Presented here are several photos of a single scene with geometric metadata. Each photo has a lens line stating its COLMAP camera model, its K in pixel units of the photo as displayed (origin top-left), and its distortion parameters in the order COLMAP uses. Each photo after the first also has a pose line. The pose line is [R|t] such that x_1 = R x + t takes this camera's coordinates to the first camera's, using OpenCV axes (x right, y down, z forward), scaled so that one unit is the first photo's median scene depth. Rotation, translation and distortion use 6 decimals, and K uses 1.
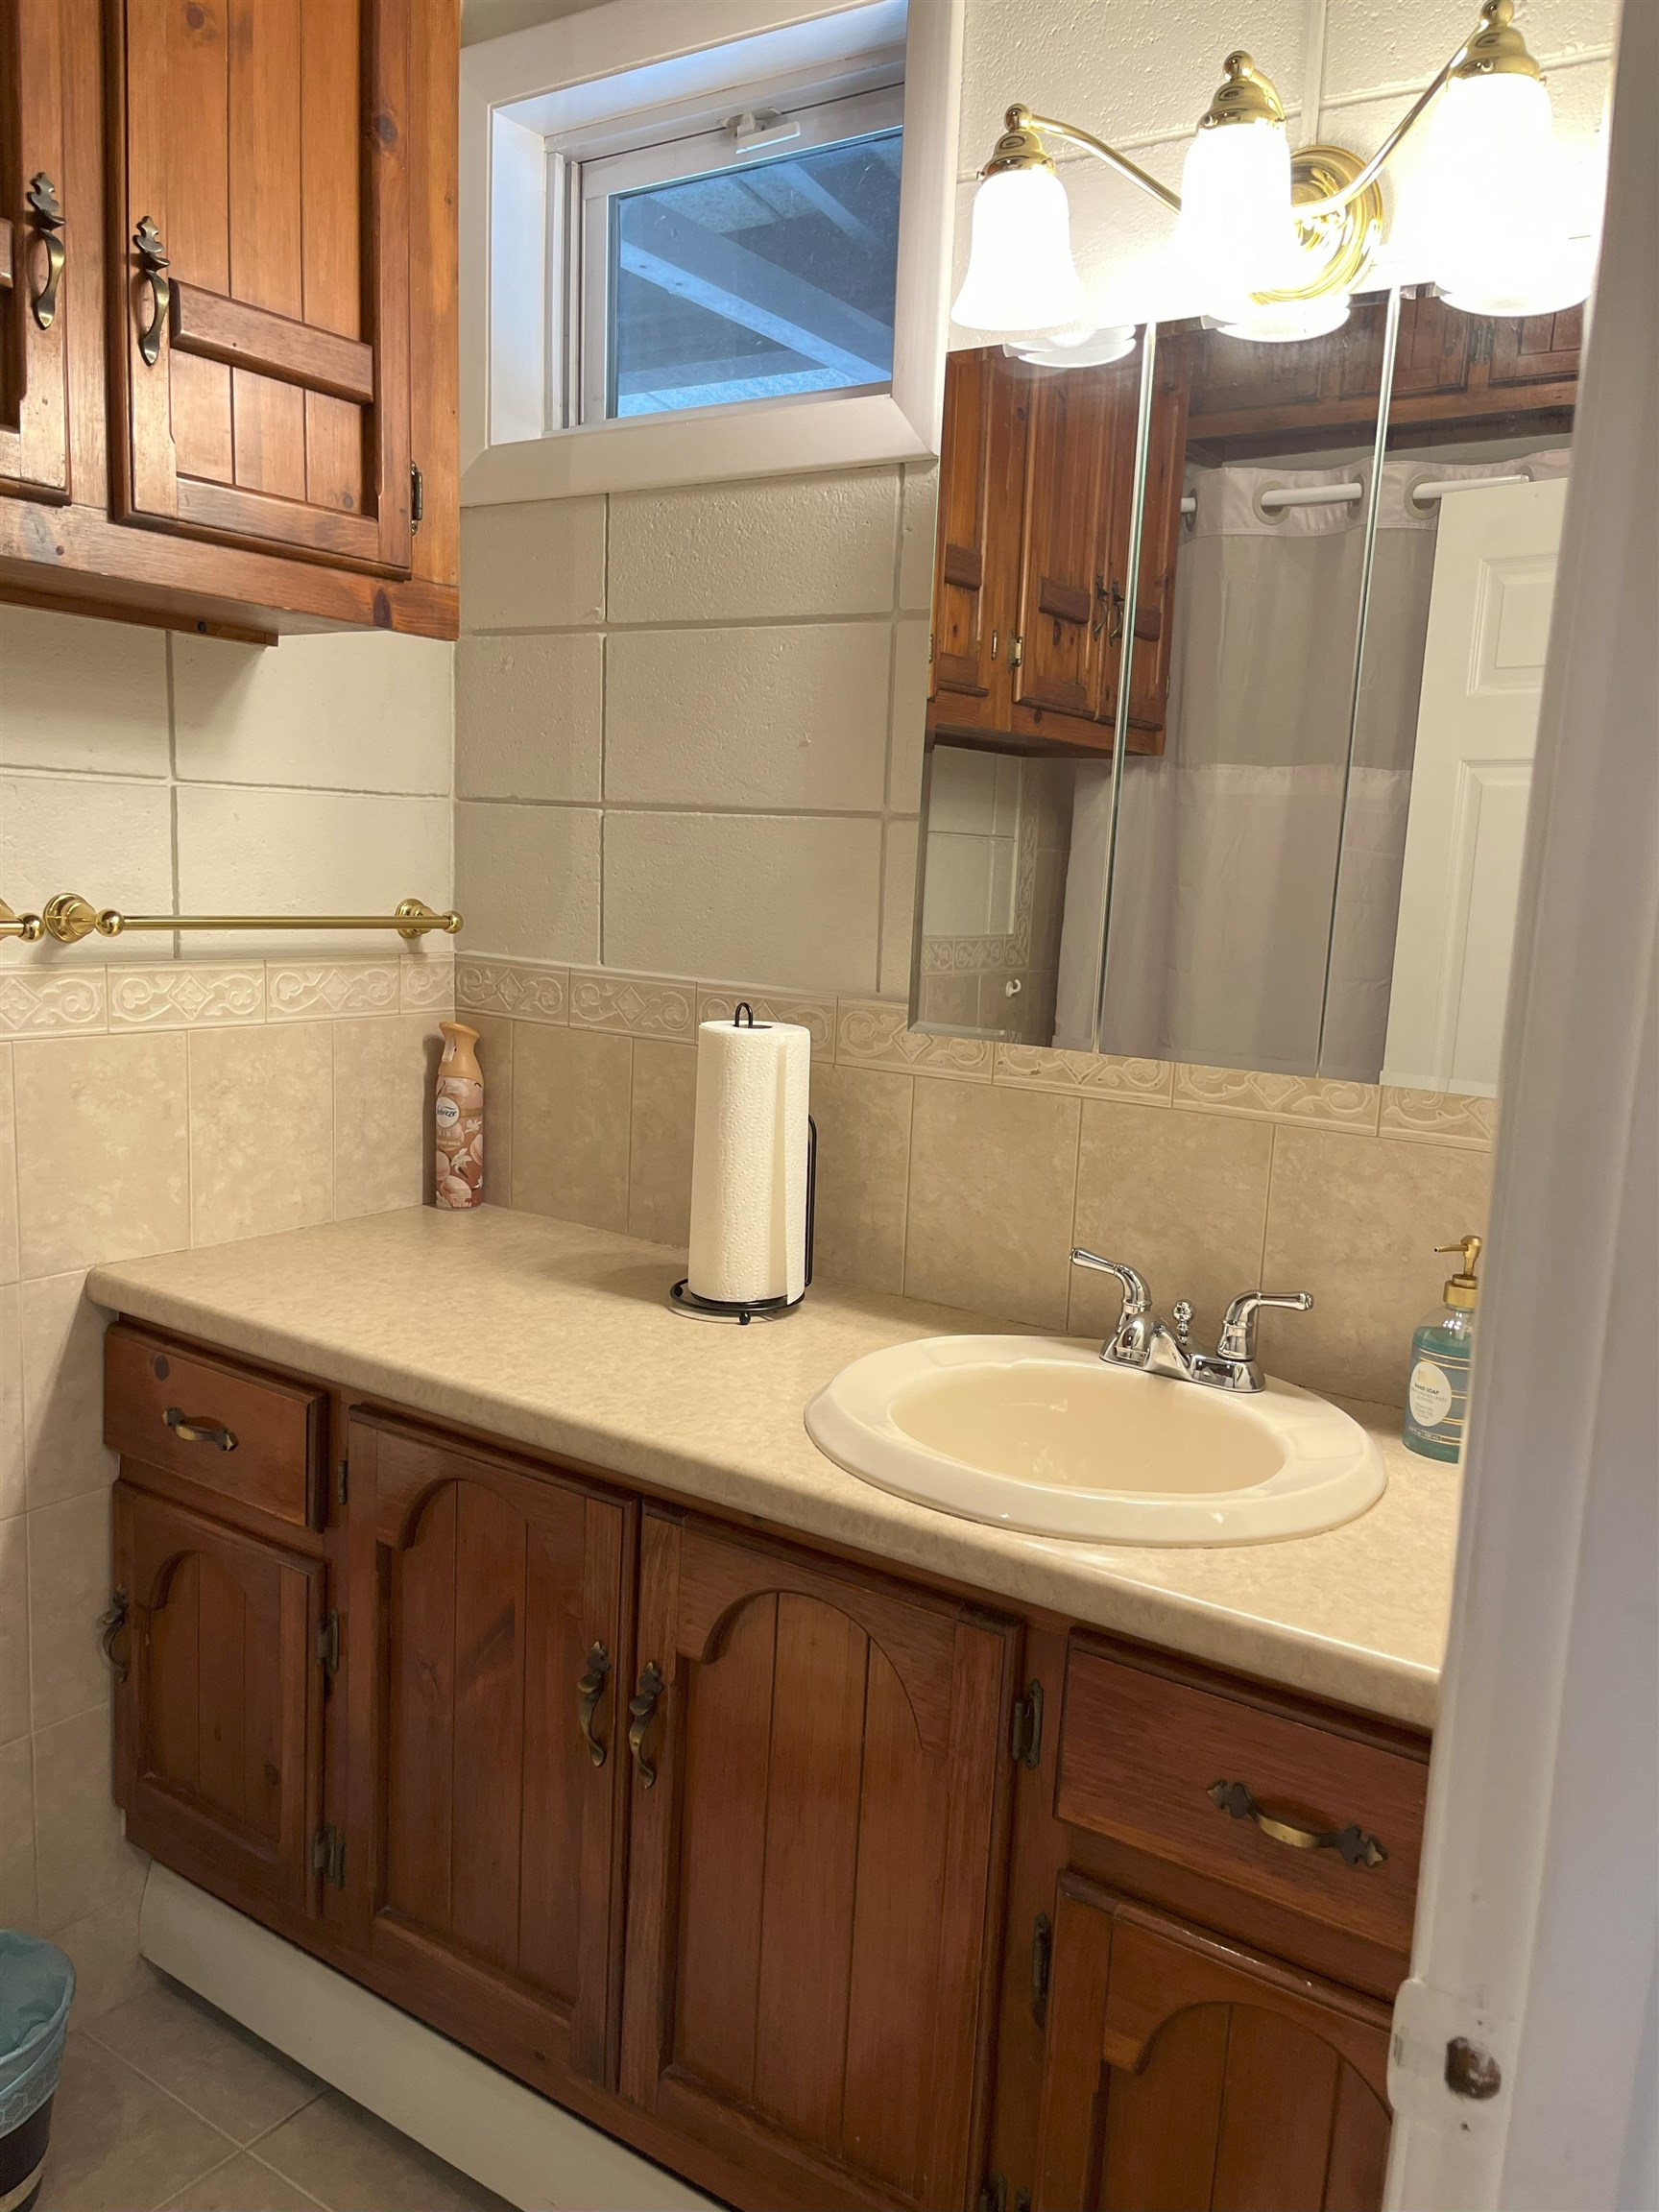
lens RADIAL K [[1680.9, 0, 832.8], [0, 1680.9, 1116.8], [0, 0, 1]] dist [0.101959, -0.142294]
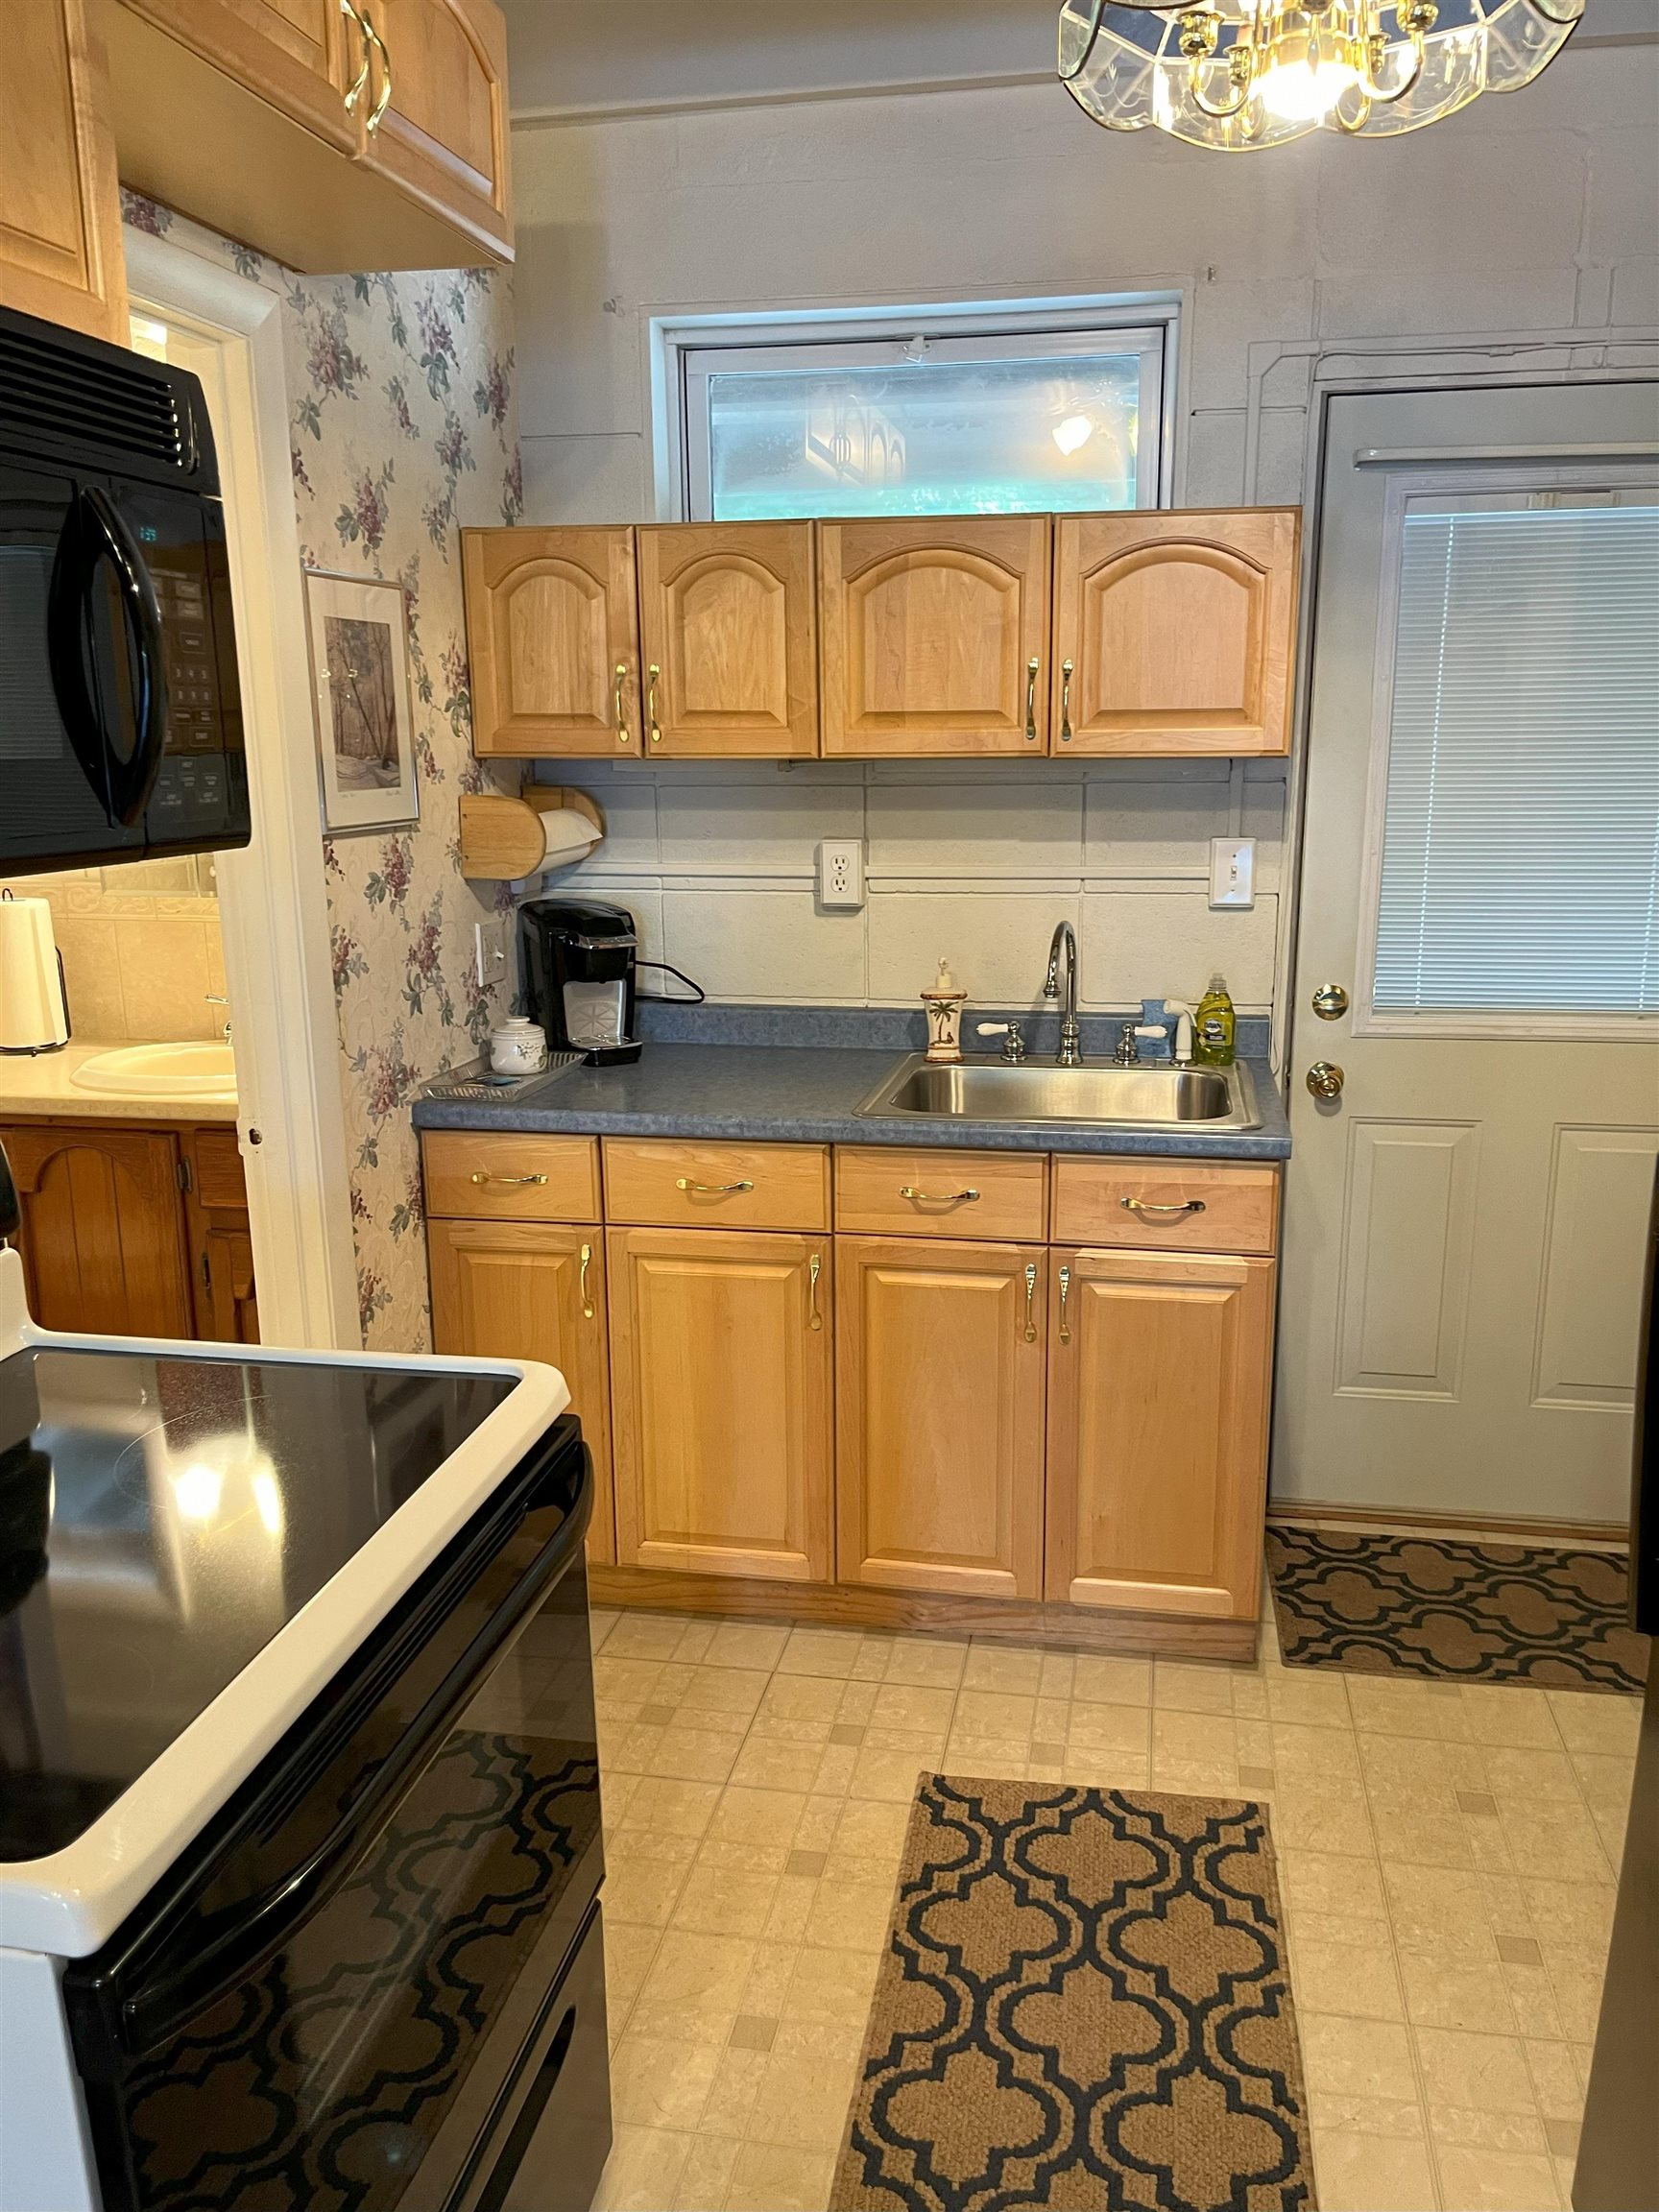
lens RADIAL K [[1687.5, 0, 859.6], [0, 1687.5, 1108.1], [0, 0, 1]] dist [0.040501, -0.030281]
pose [[0.915341, -0.138104, 0.378258, 0.066500], [0.111745, 0.989572, 0.090888, 0.109052], [-0.386865, -0.040925, 0.921228, -1.134334]]
